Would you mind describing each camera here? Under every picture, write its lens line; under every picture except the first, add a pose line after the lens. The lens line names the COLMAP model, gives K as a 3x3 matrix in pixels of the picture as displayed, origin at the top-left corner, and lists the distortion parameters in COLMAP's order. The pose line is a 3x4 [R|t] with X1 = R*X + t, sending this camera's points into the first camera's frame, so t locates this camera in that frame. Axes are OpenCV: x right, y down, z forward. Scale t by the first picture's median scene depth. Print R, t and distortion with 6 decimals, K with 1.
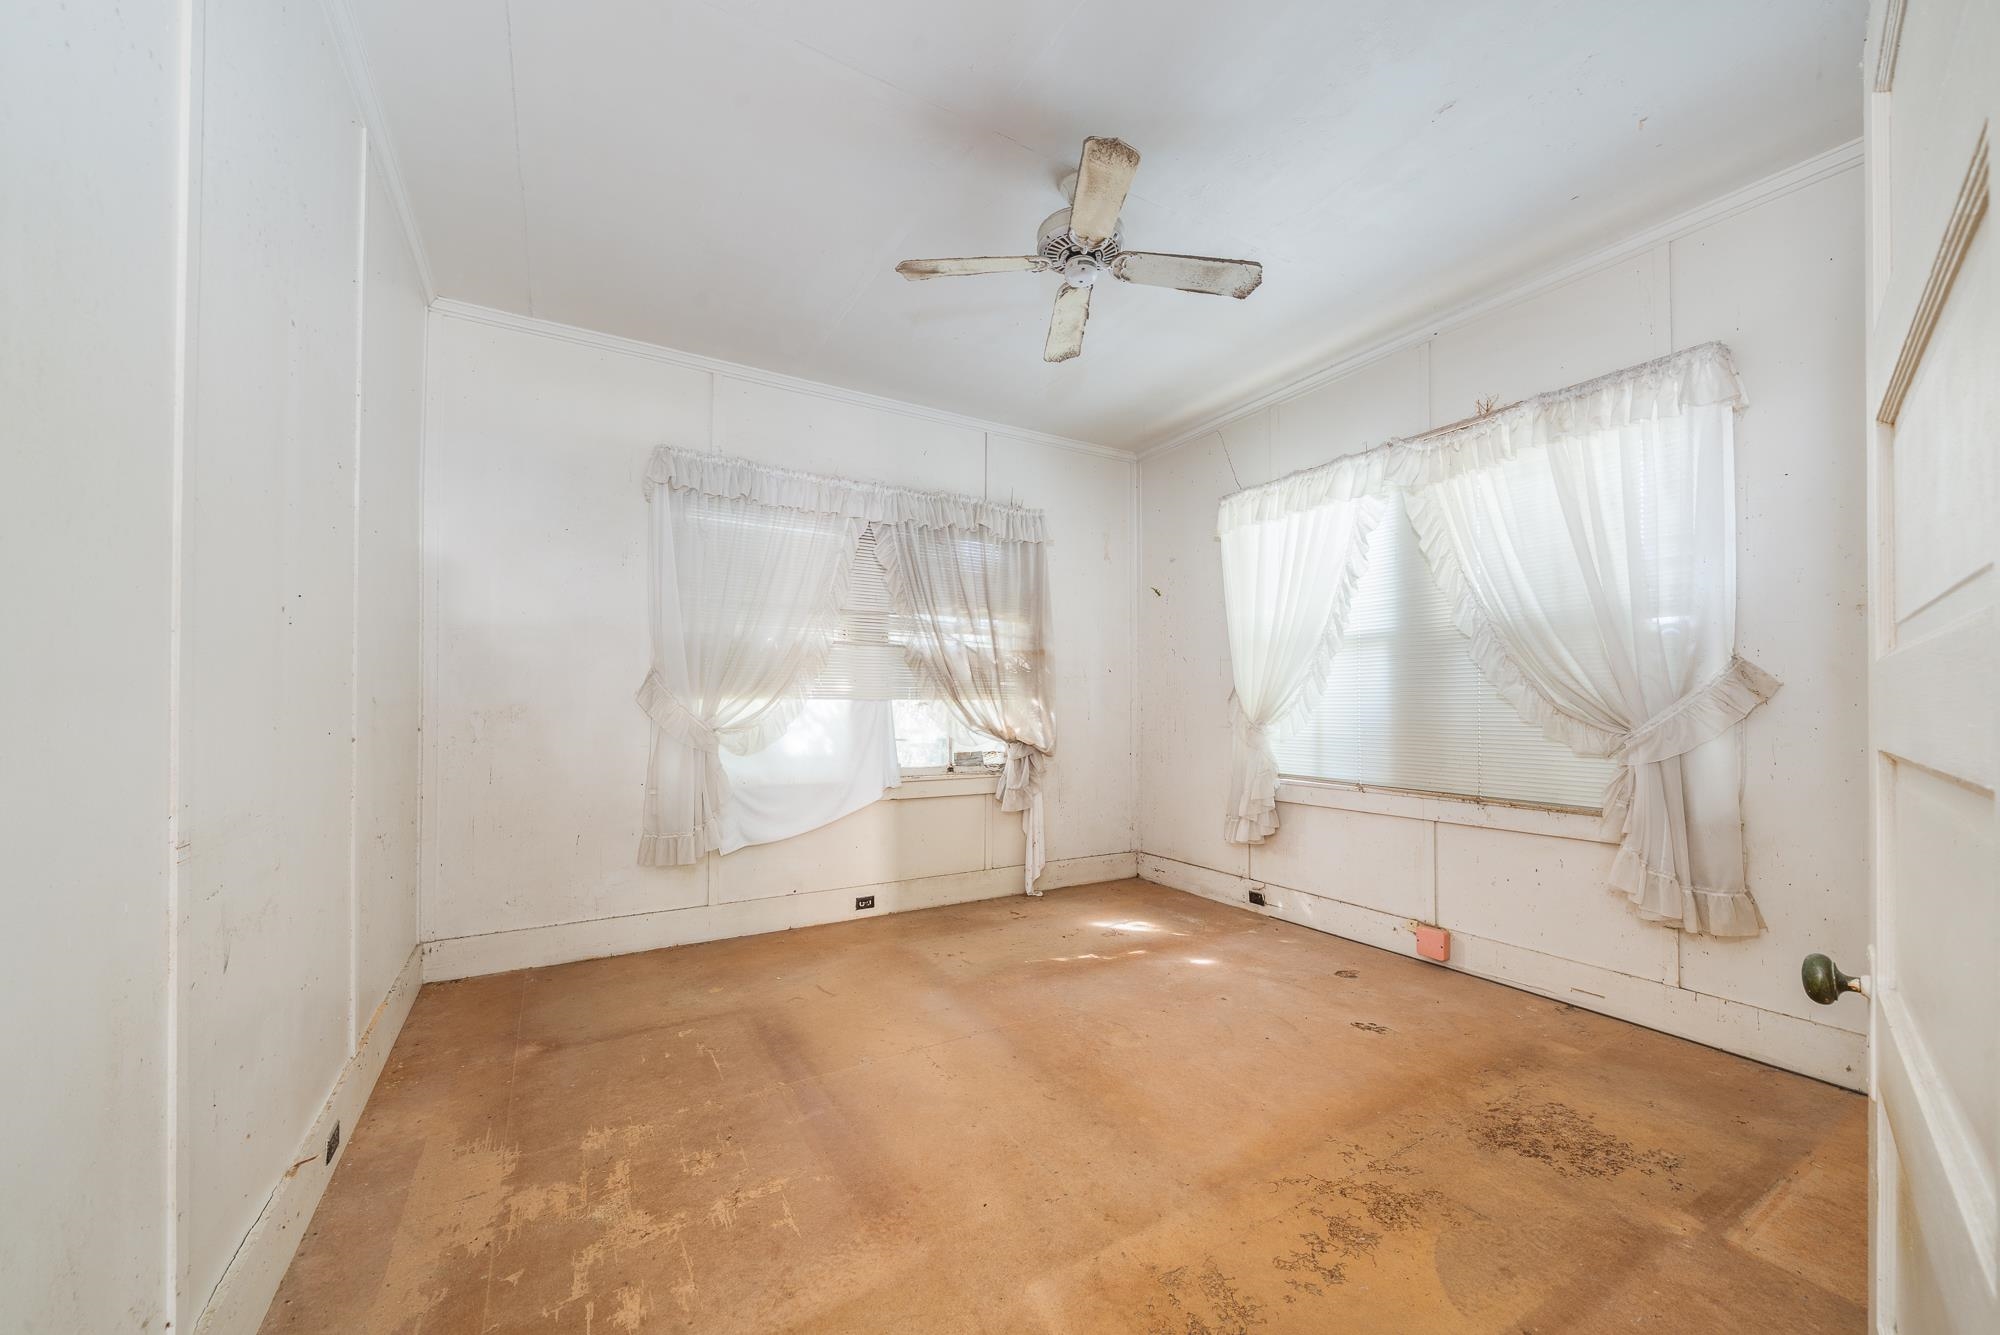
lens RADIAL K [[746.7, 0, 1002.9], [0, 746.7, 676.1], [0, 0, 1]] dist [-0.001202, -0.000091]
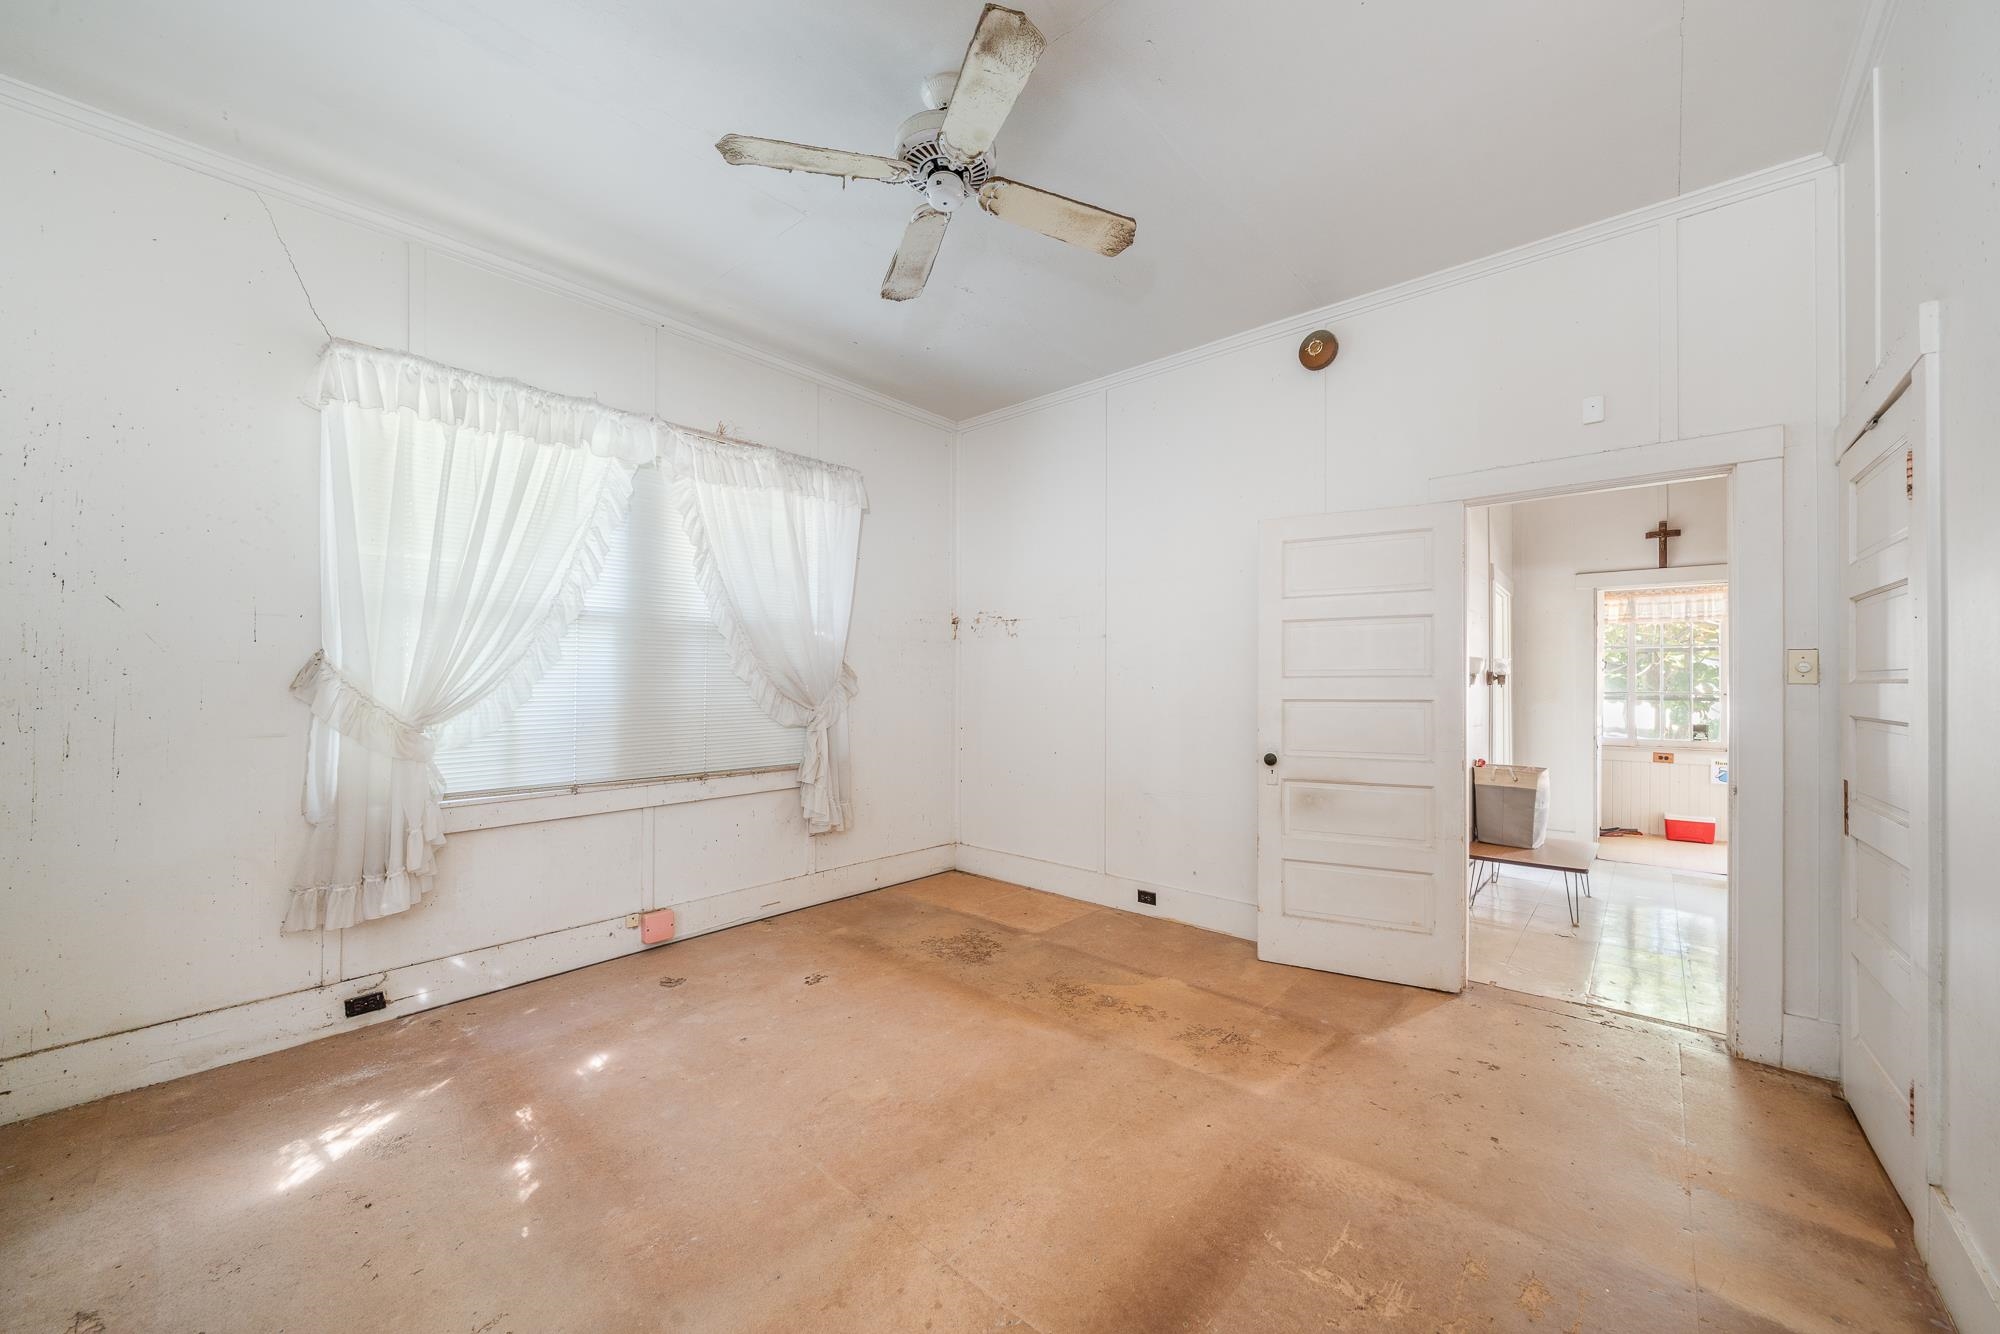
lens RADIAL K [[762.5, 0, 1000.0], [0, 762.5, 667.0], [0, 0, 1]] dist [0.000530, 0.000026]
pose [[-0.315093, 0.018678, 0.948877, -0.639714], [-0.031752, 0.999039, -0.030209, 0.026150], [-0.948529, -0.039647, -0.314197, 1.031881]]
